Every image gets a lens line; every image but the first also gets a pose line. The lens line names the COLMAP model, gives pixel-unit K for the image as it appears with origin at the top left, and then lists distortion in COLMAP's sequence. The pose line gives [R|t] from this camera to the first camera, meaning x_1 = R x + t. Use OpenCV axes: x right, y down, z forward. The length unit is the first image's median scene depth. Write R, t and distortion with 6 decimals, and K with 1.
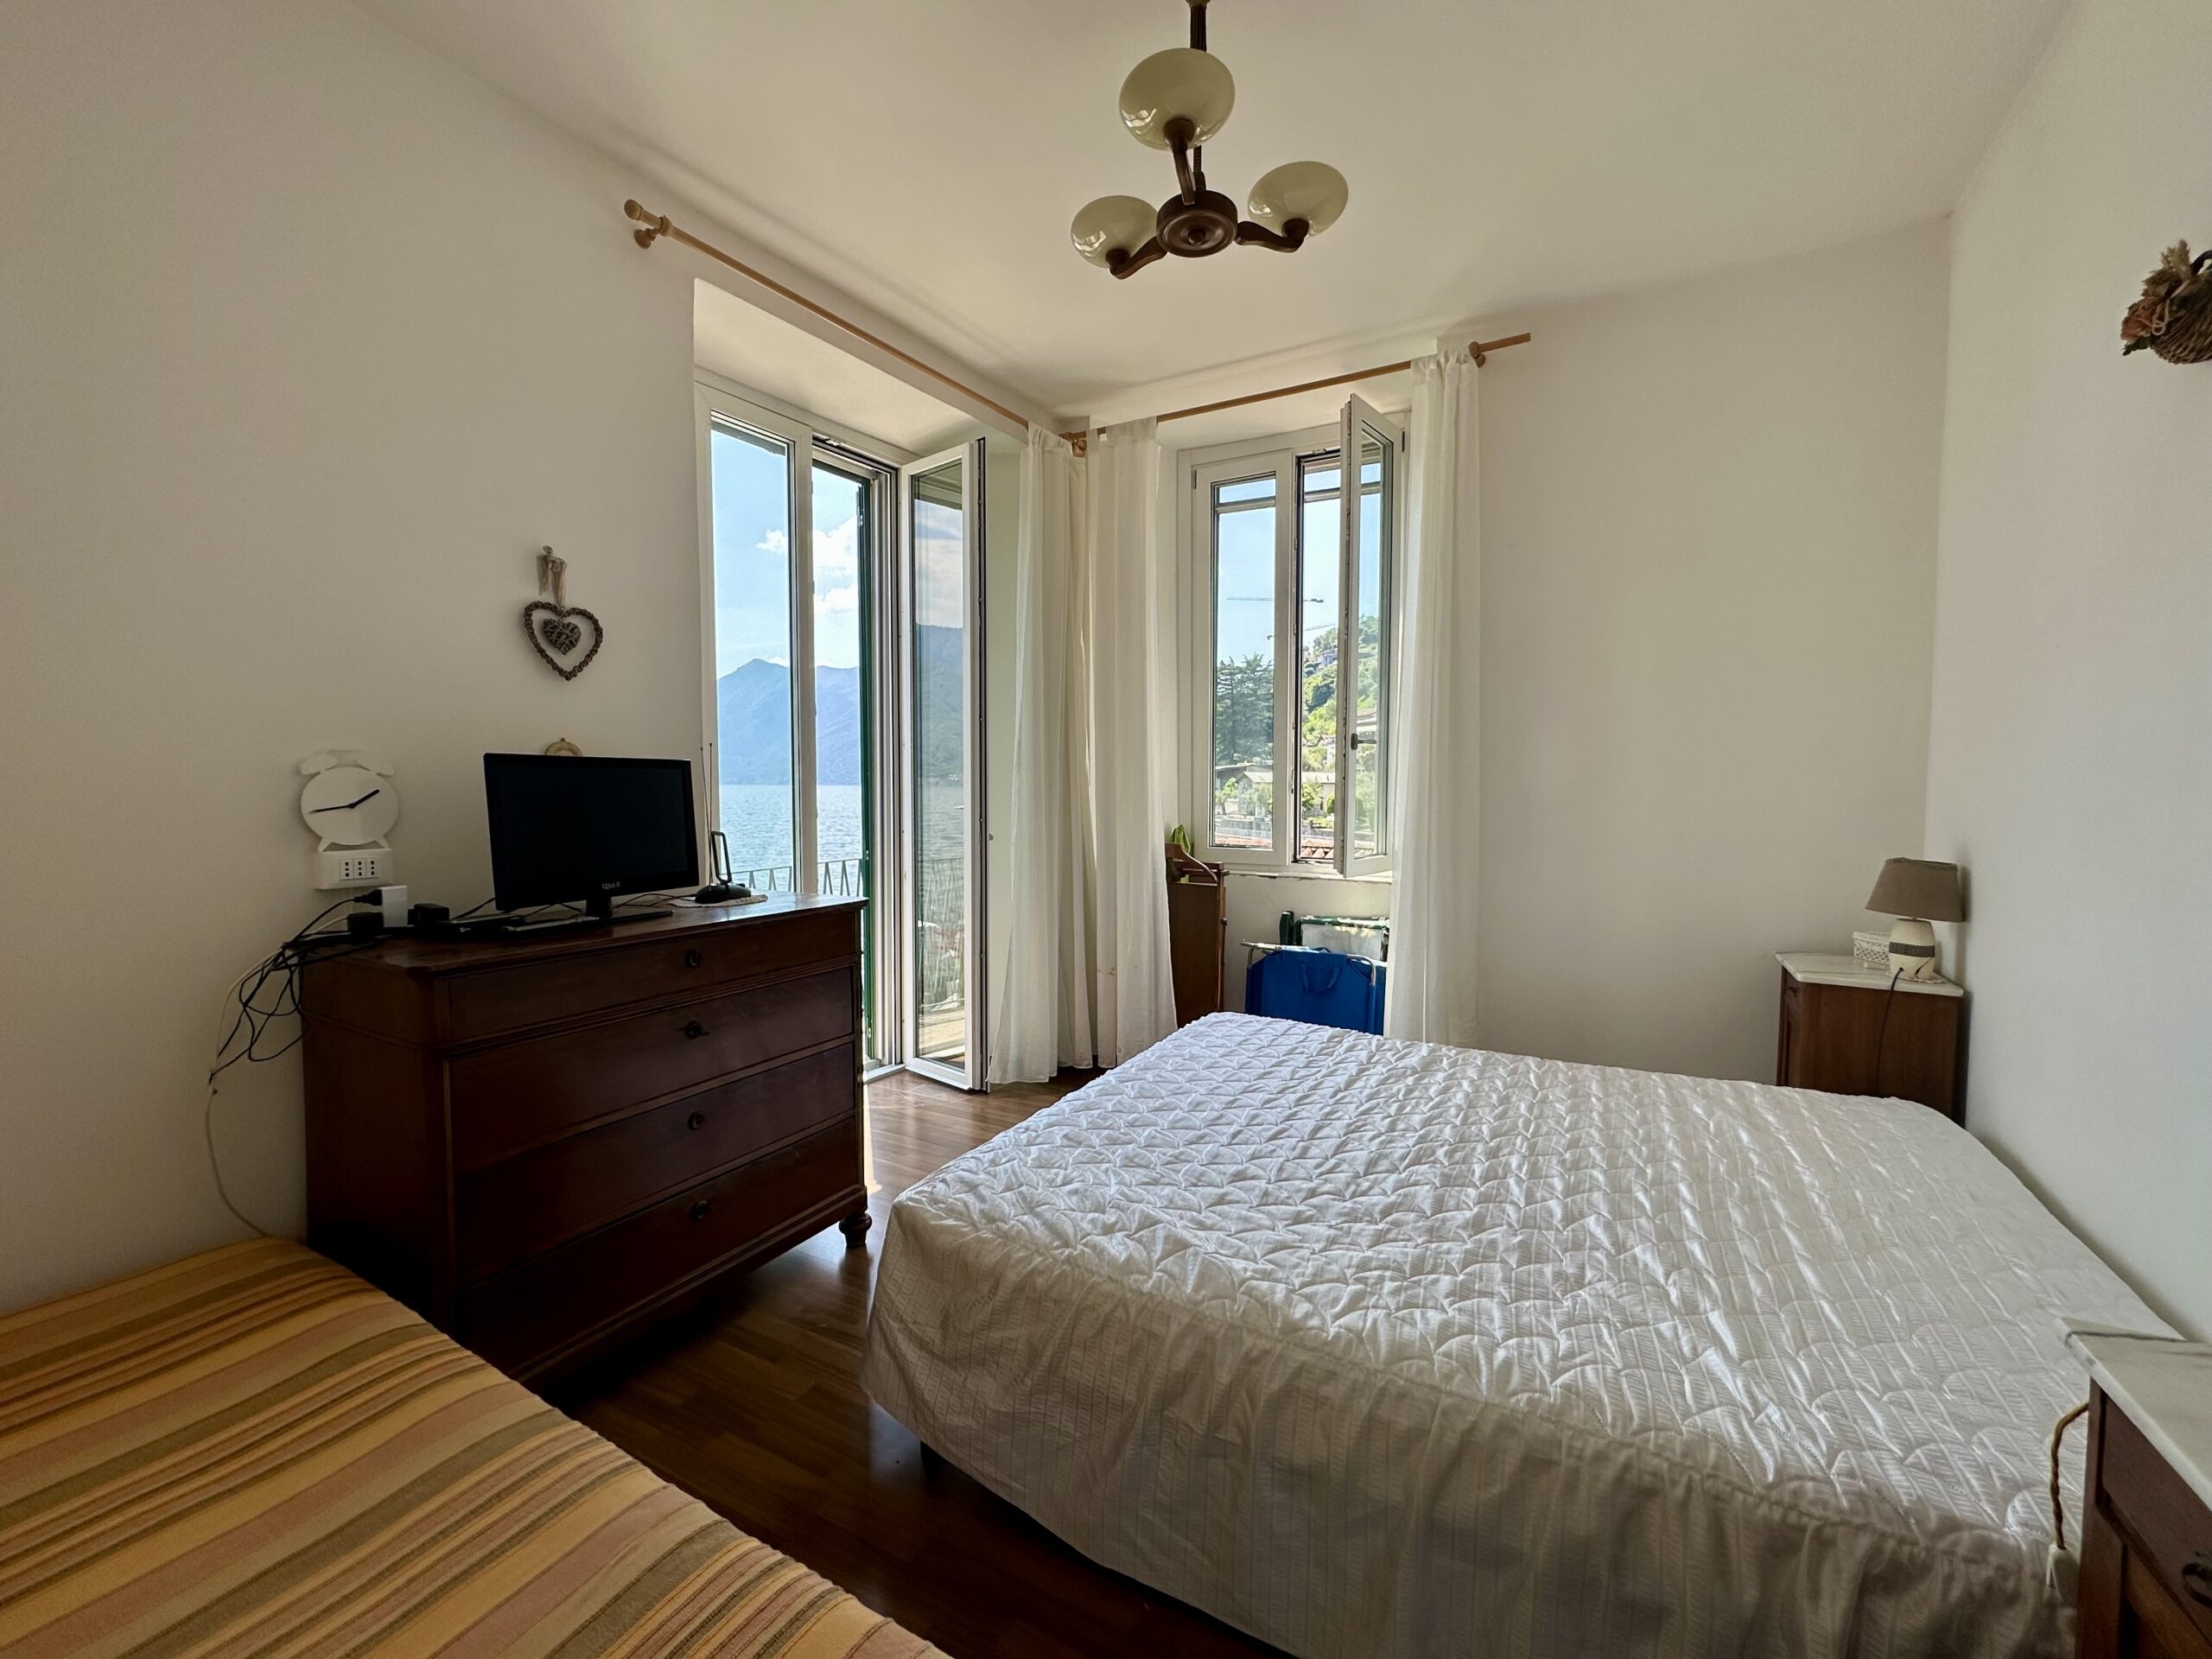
lens RADIAL K [[885.0, 0, 1105.0], [0, 885.0, 832.9], [0, 0, 1]] dist [-0.000552, -0.000071]
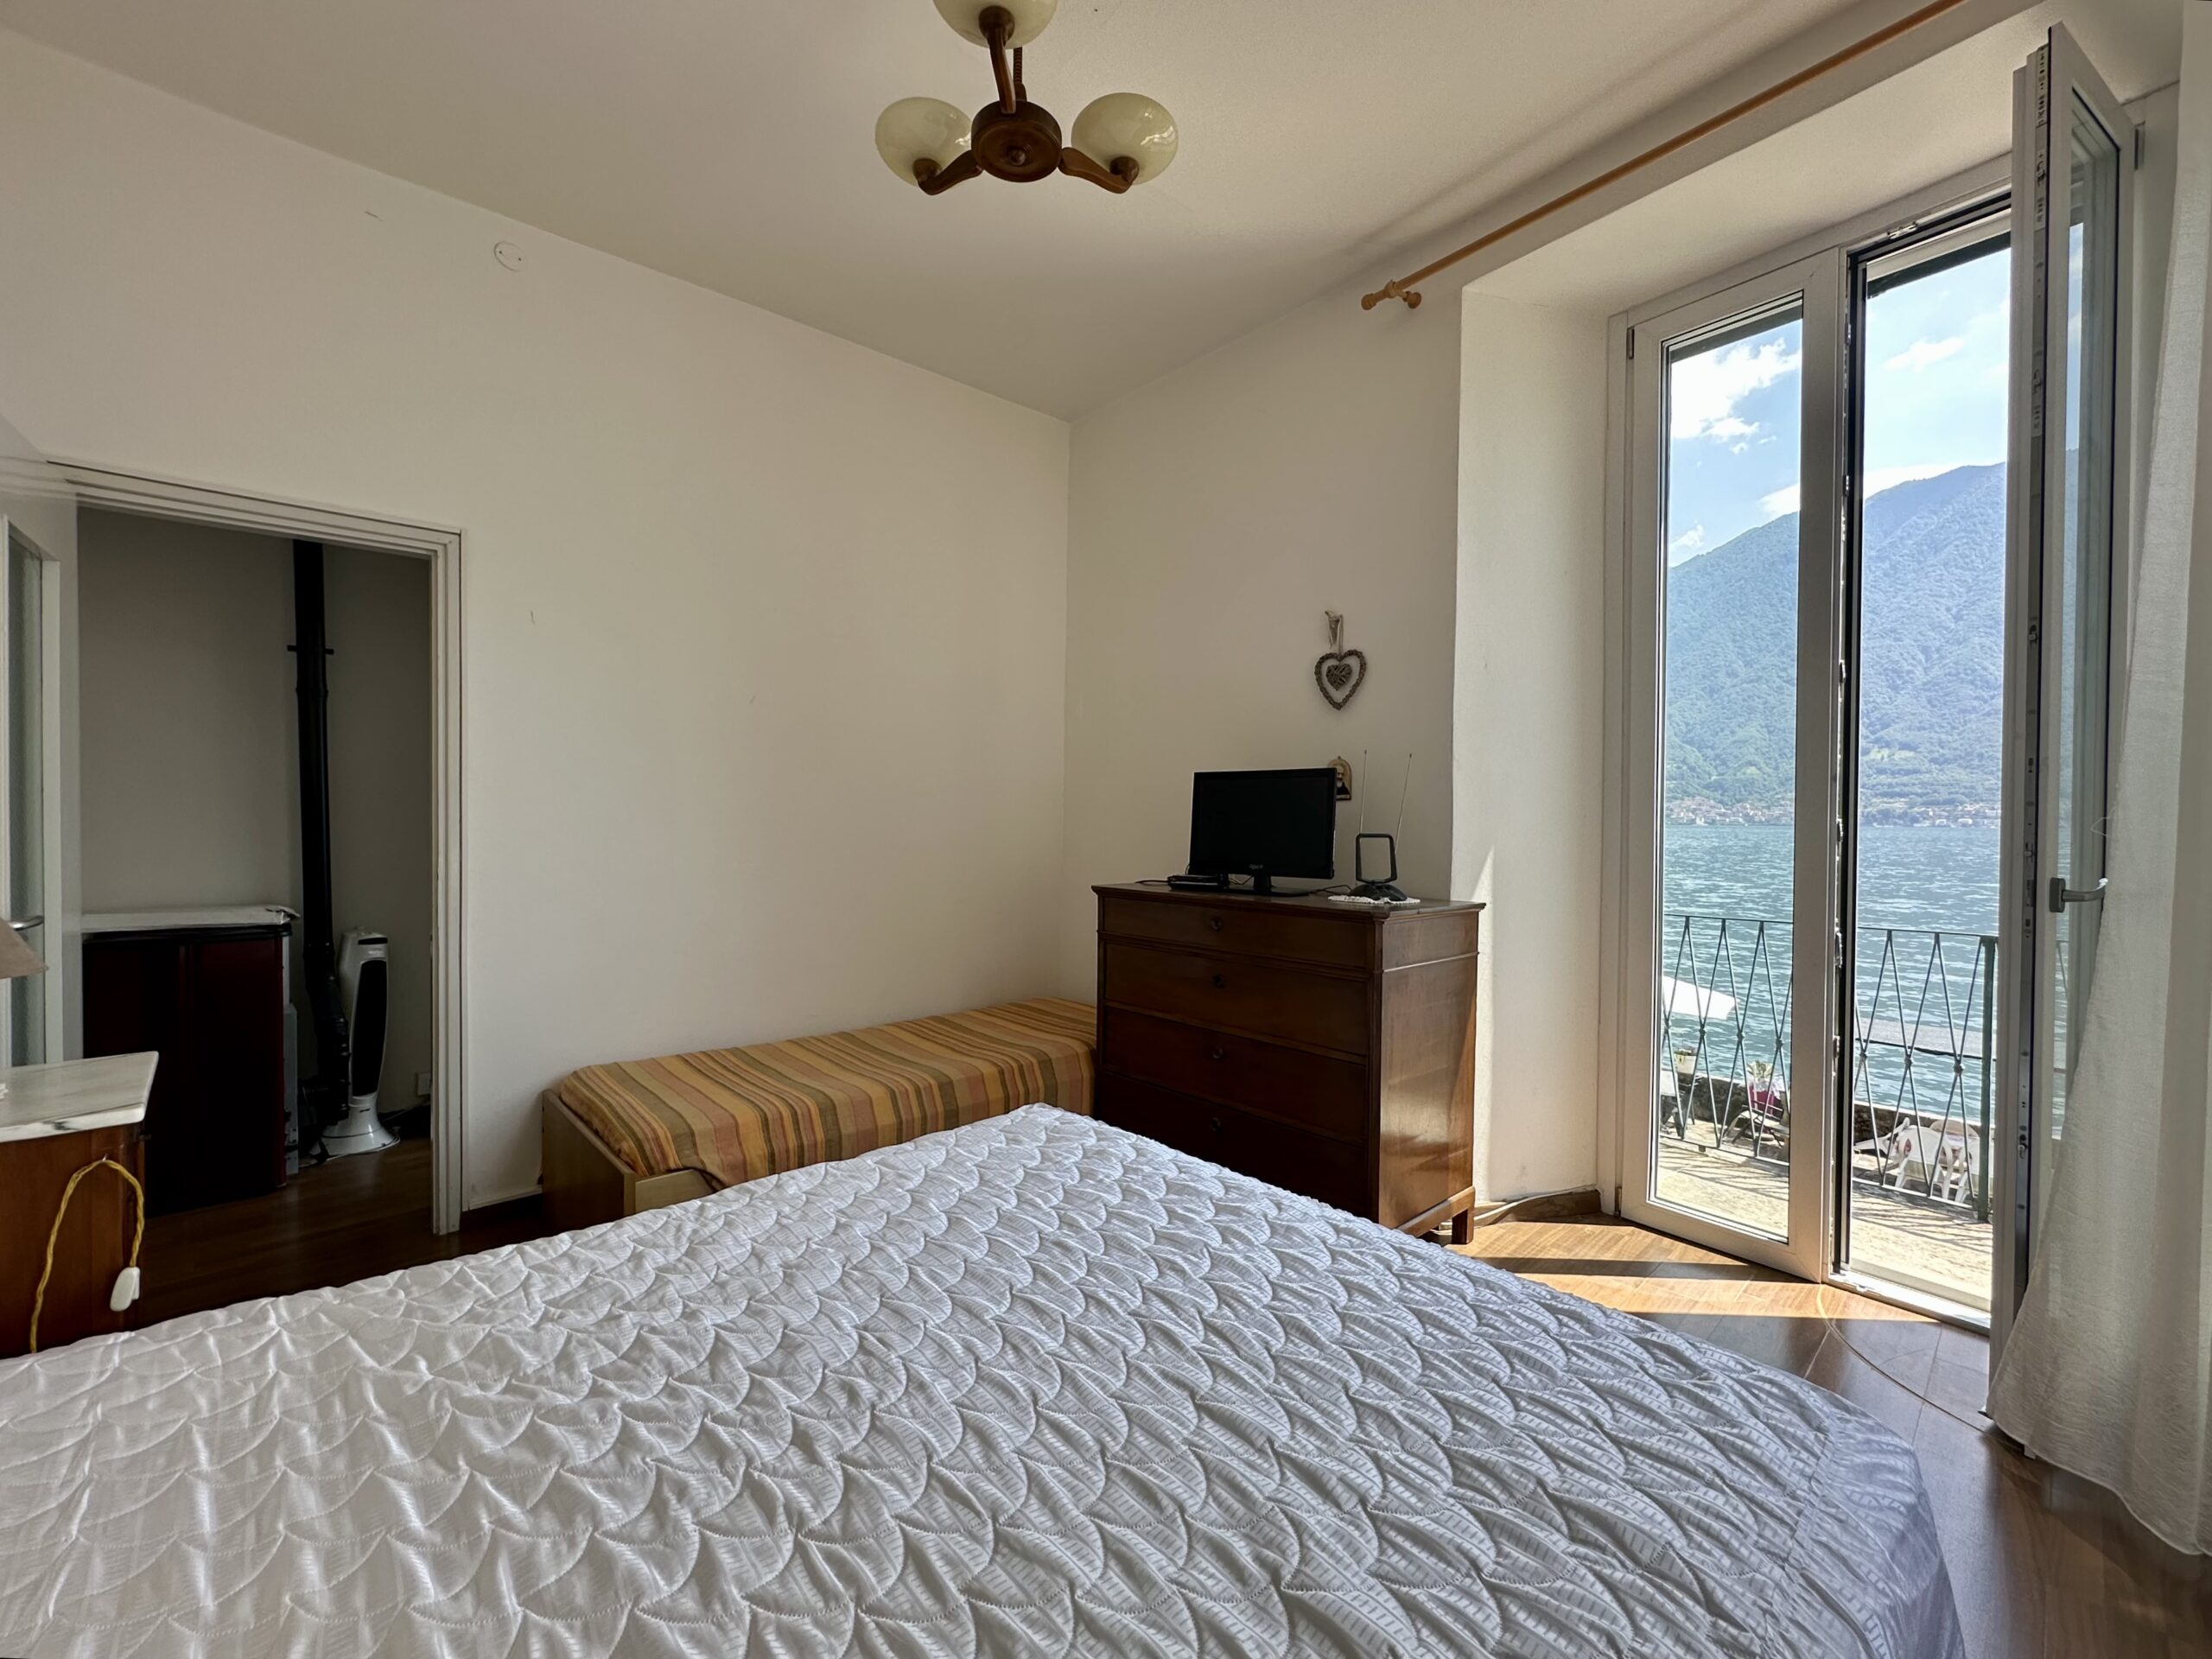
lens RADIAL K [[929.6, 0, 1105.1], [0, 929.6, 837.6], [0, 0, 1]] dist [-0.002667, -0.000879]
pose [[-0.311347, 0.016155, -0.950159, 0.755949], [-0.066564, 0.997029, 0.038763, -0.020111], [0.947962, 0.075315, -0.309347, 1.103098]]
